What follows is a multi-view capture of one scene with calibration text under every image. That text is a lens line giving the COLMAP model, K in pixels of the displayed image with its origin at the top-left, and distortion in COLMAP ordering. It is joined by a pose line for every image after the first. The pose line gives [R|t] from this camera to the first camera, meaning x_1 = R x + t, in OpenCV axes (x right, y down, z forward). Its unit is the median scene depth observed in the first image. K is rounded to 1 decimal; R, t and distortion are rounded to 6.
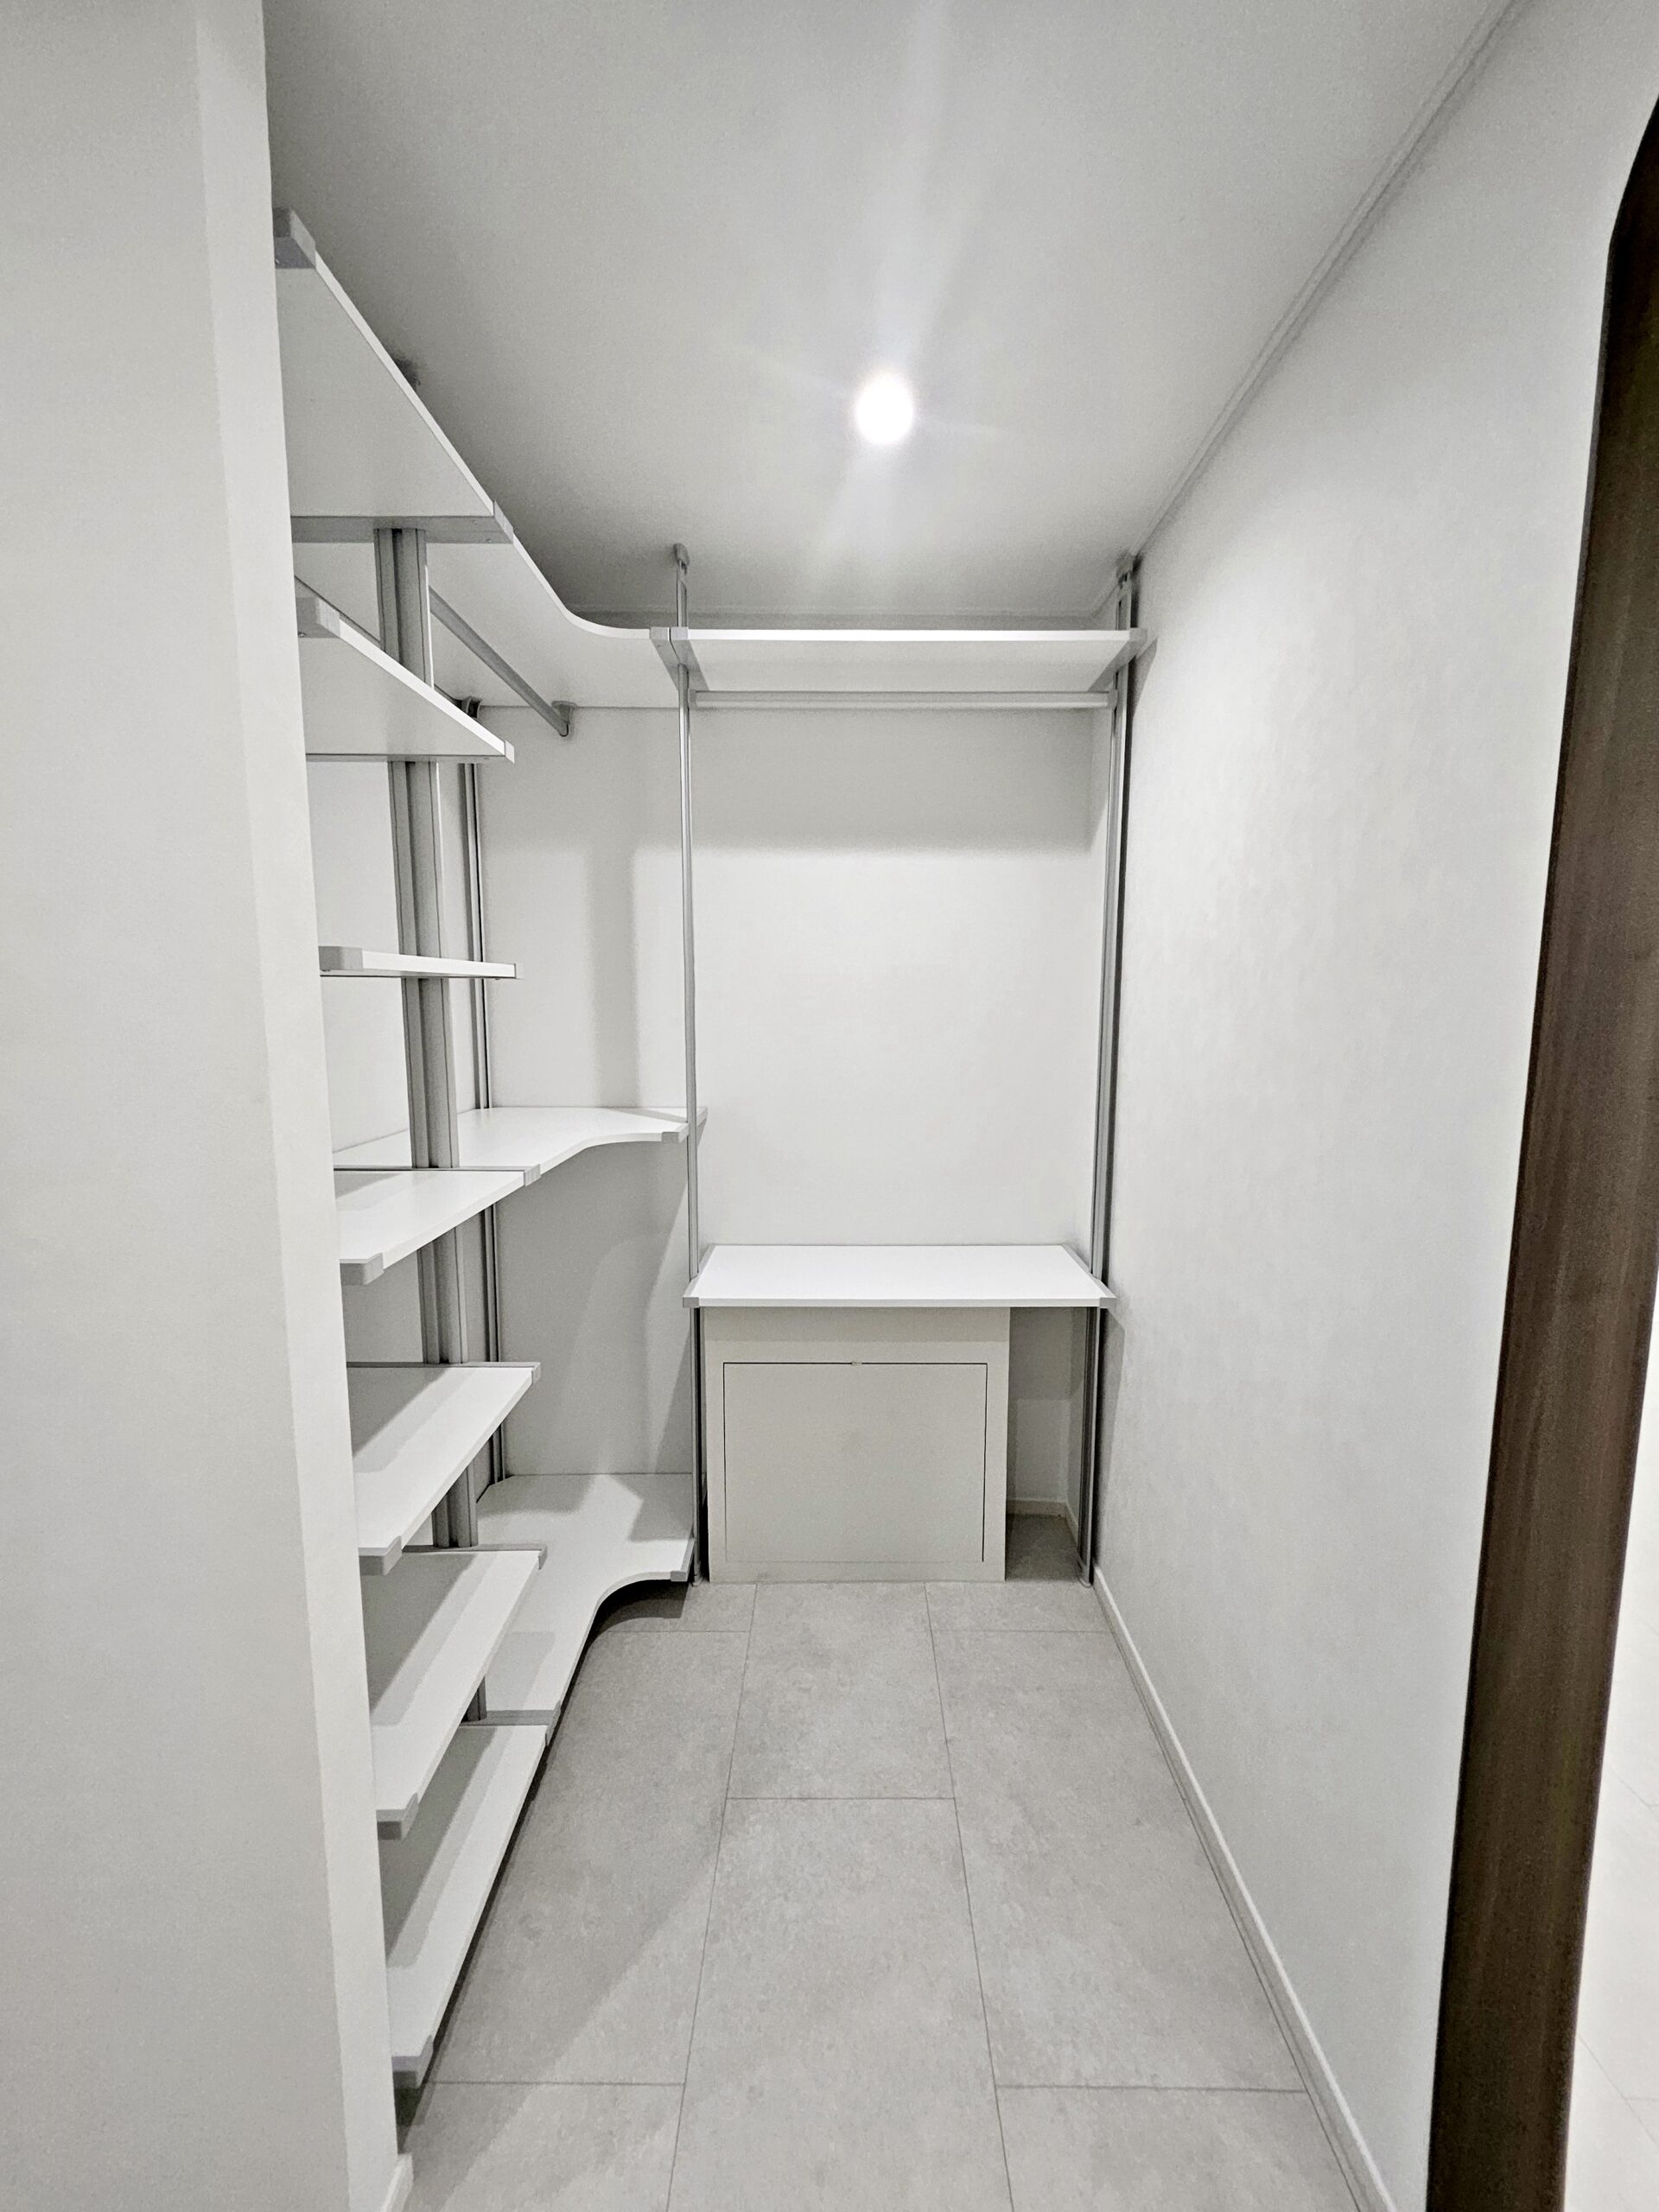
lens RADIAL K [[873.2, 0, 829.5], [0, 873.2, 1106.0], [0, 0, 1]] dist [0.001378, 0.000196]
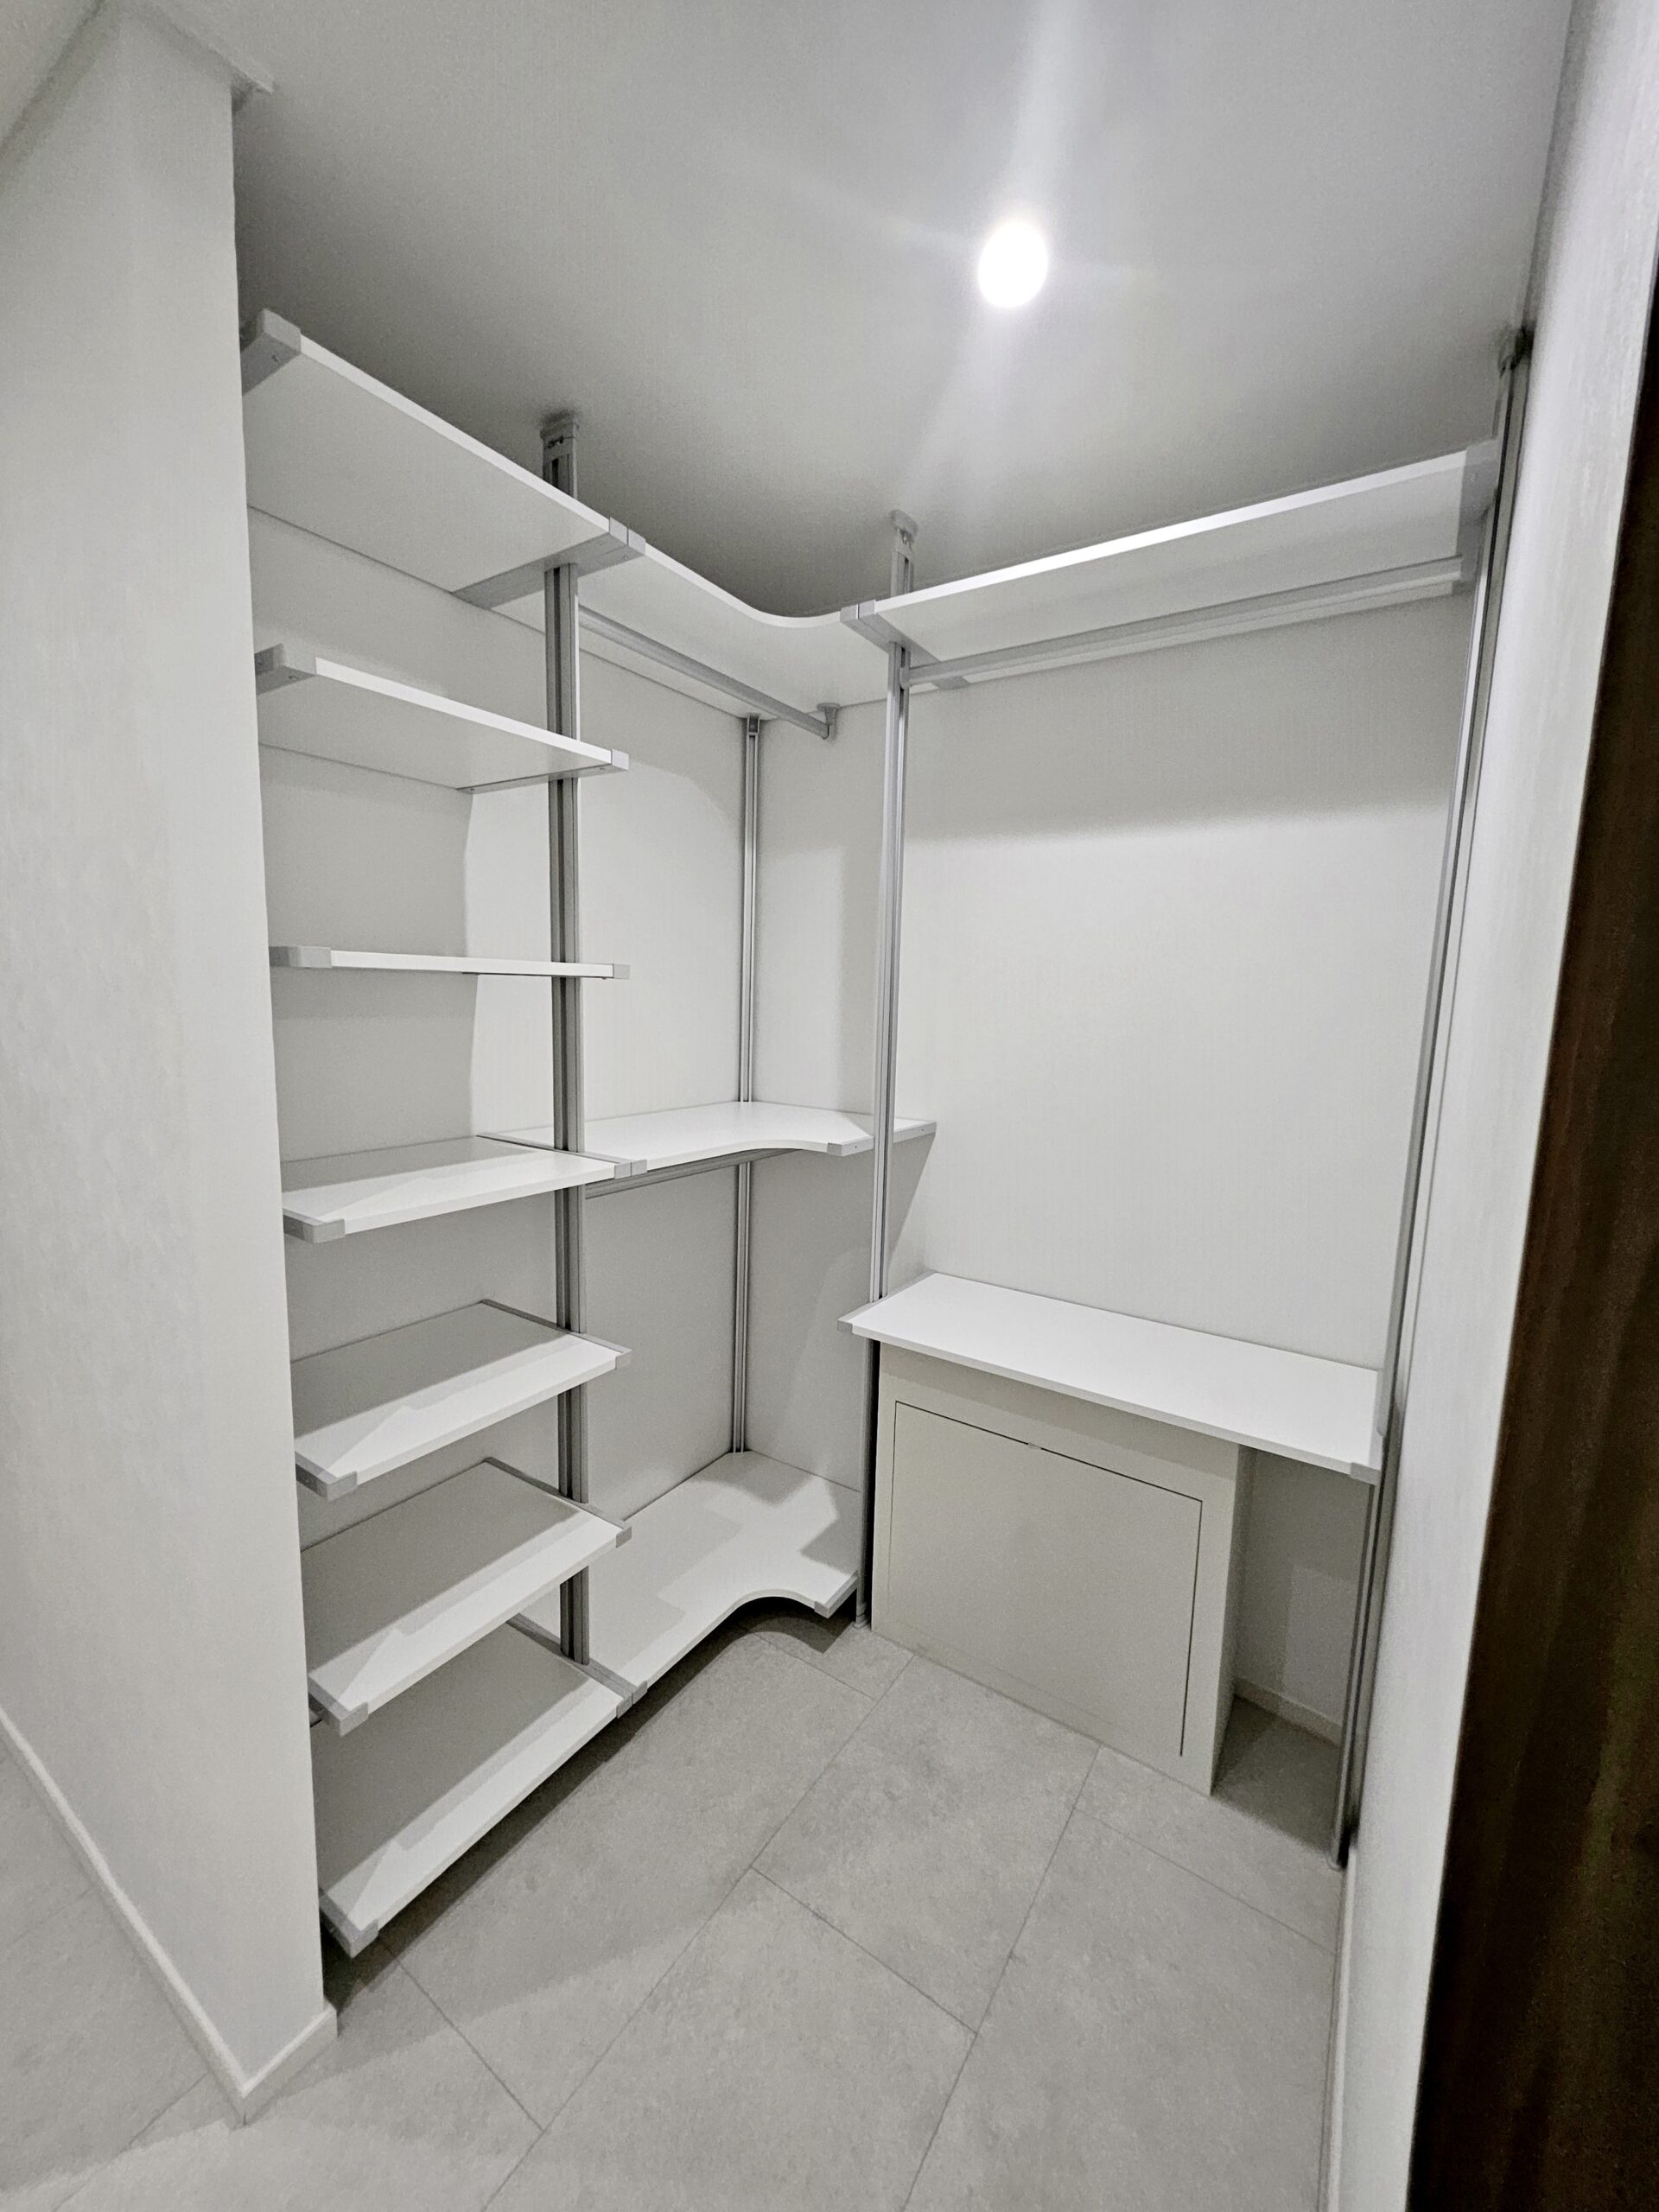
lens RADIAL K [[863.9, 0, 829.5], [0, 863.9, 1106.0], [0, 0, 1]] dist [0.009718, -0.003039]
pose [[0.831484, 0.092566, -0.547783, 0.357651], [-0.094670, 0.995208, 0.024474, -0.036870], [0.547424, 0.031509, 0.836262, 0.235313]]
